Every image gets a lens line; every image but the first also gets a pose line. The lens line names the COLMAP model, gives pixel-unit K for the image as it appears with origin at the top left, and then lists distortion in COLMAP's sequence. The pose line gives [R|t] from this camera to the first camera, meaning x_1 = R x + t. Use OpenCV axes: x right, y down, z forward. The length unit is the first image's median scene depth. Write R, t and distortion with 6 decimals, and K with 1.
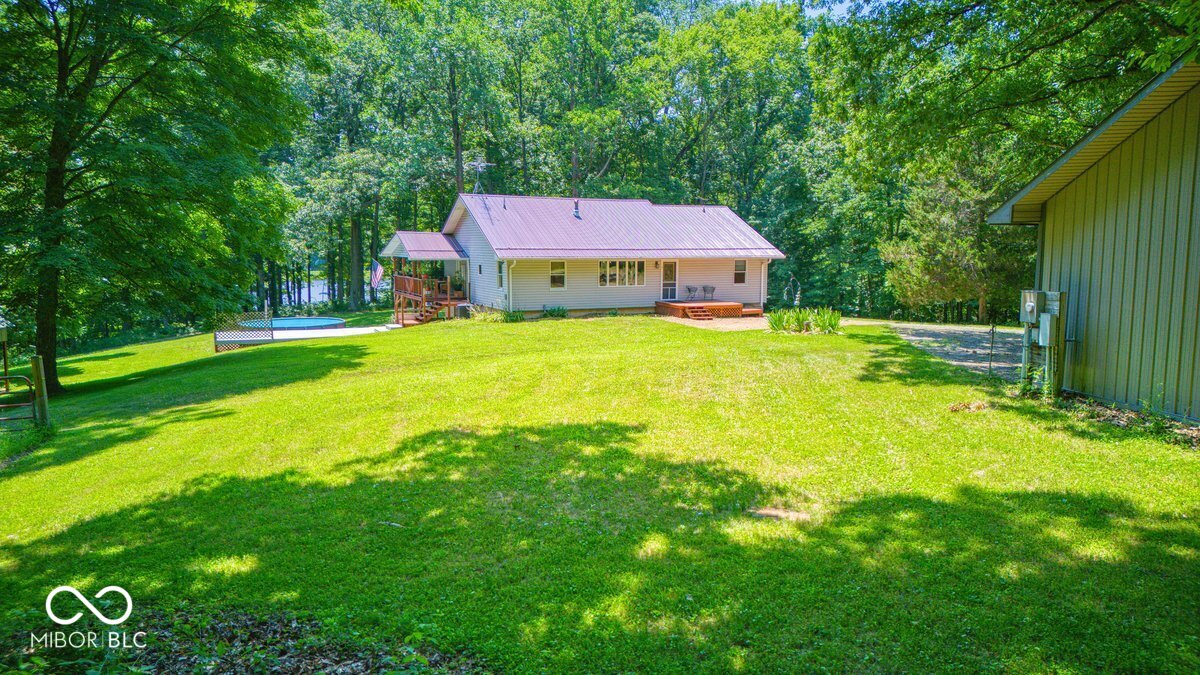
lens RADIAL K [[865.4, 0, 600.0], [0, 865.4, 337.5], [0, 0, 1]] dist [0.074661, -0.088859]
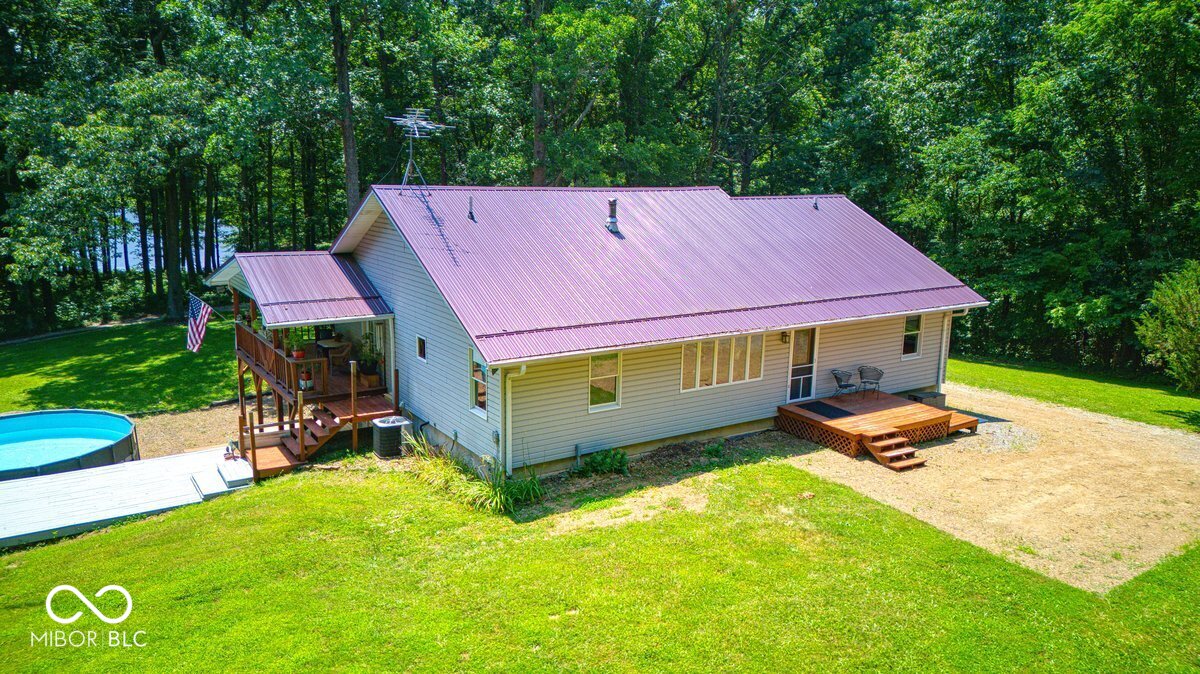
lens RADIAL K [[865.4, 0, 600.0], [0, 865.4, 337.0], [0, 0, 1]] dist [0.074661, -0.088859]
pose [[0.989586, -0.015832, 0.143069, -0.088050], [0.002427, 0.995627, 0.093385, -0.103504], [-0.143921, -0.092065, 0.985297, 0.415592]]
